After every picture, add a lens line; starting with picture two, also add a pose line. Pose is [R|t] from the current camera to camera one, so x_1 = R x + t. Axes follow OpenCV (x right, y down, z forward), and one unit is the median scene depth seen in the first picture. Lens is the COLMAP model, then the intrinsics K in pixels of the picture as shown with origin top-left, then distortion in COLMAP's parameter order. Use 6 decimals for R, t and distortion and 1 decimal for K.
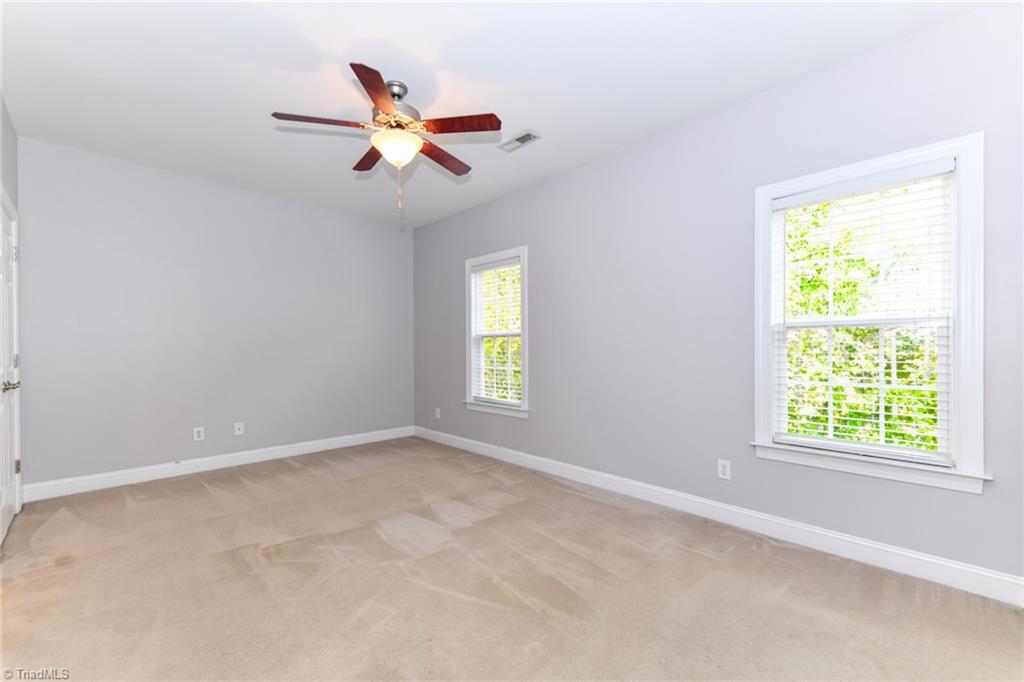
lens RADIAL K [[411.1, 0, 515.6], [0, 411.1, 335.7], [0, 0, 1]] dist [0.020964, -0.006326]
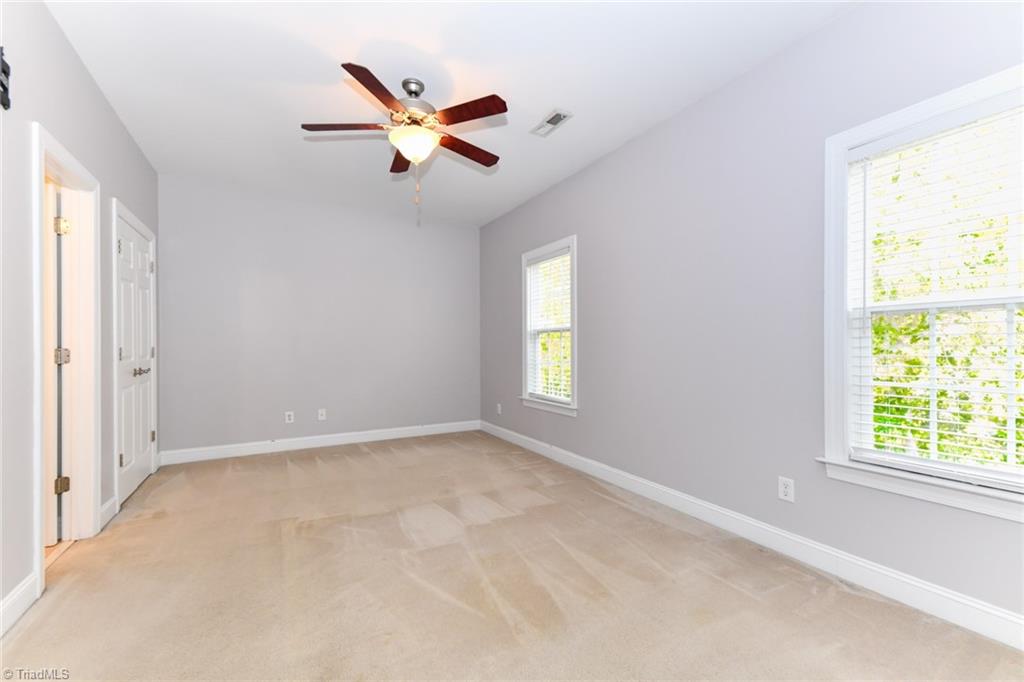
lens RADIAL K [[411.1, 0, 507.0], [0, 411.1, 333.9], [0, 0, 1]] dist [0.020964, -0.006326]
pose [[0.966873, -0.006395, -0.255176, 0.182008], [0.006290, 0.999979, -0.001227, 0.015262], [0.255179, -0.000418, 0.966894, 0.069407]]
